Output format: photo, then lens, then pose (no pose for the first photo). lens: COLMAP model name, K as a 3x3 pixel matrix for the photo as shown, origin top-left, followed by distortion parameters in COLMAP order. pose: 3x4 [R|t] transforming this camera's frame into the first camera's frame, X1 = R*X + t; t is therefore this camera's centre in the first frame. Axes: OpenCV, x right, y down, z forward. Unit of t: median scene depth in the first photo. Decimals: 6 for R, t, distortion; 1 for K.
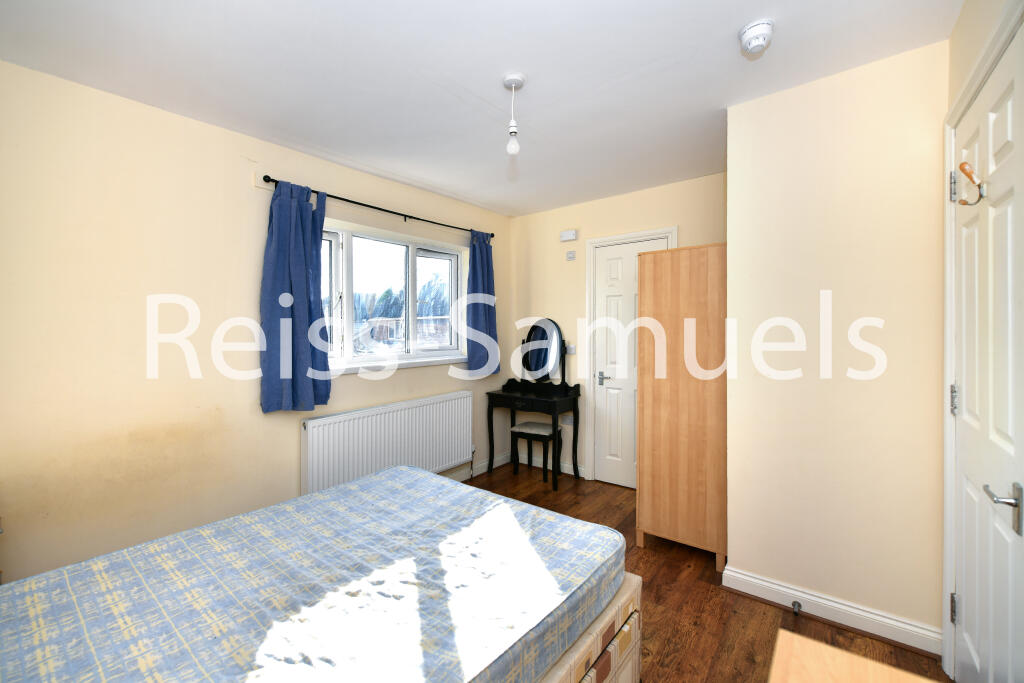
lens RADIAL K [[412.5, 0, 488.0], [0, 412.5, 314.8], [0, 0, 1]] dist [0.004124, -0.000116]
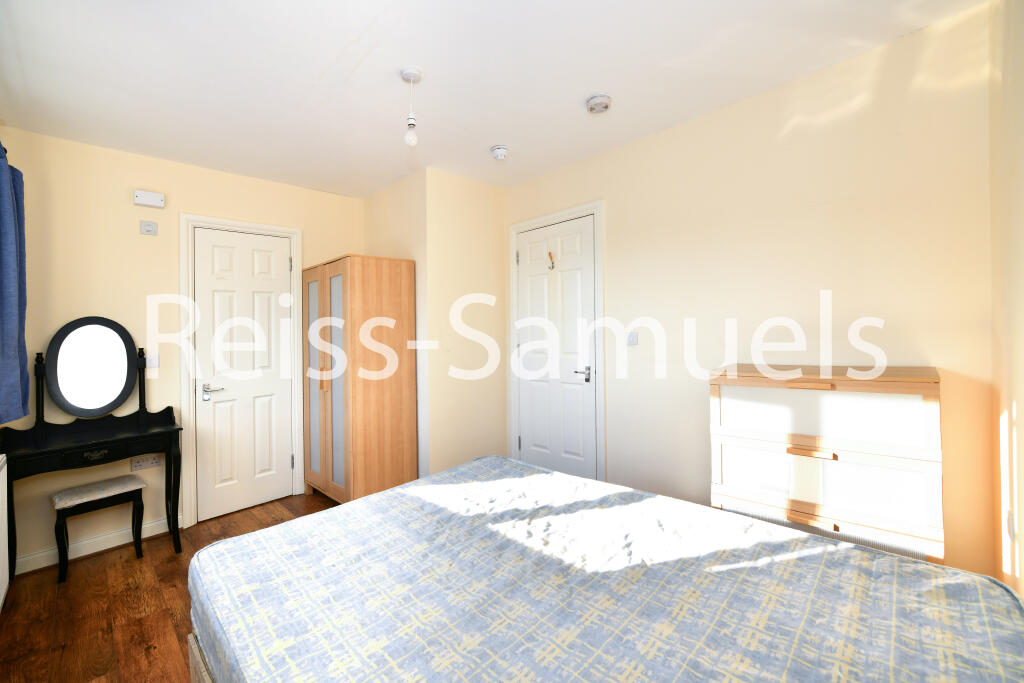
lens RADIAL K [[412.5, 0, 512.7], [0, 412.5, 341.2], [0, 0, 1]] dist [0.004124, -0.000116]
pose [[0.092902, -0.020064, 0.995473, -0.970539], [0.008701, 0.999775, 0.019338, 0.089290], [-0.995637, 0.006865, 0.093056, 0.682895]]
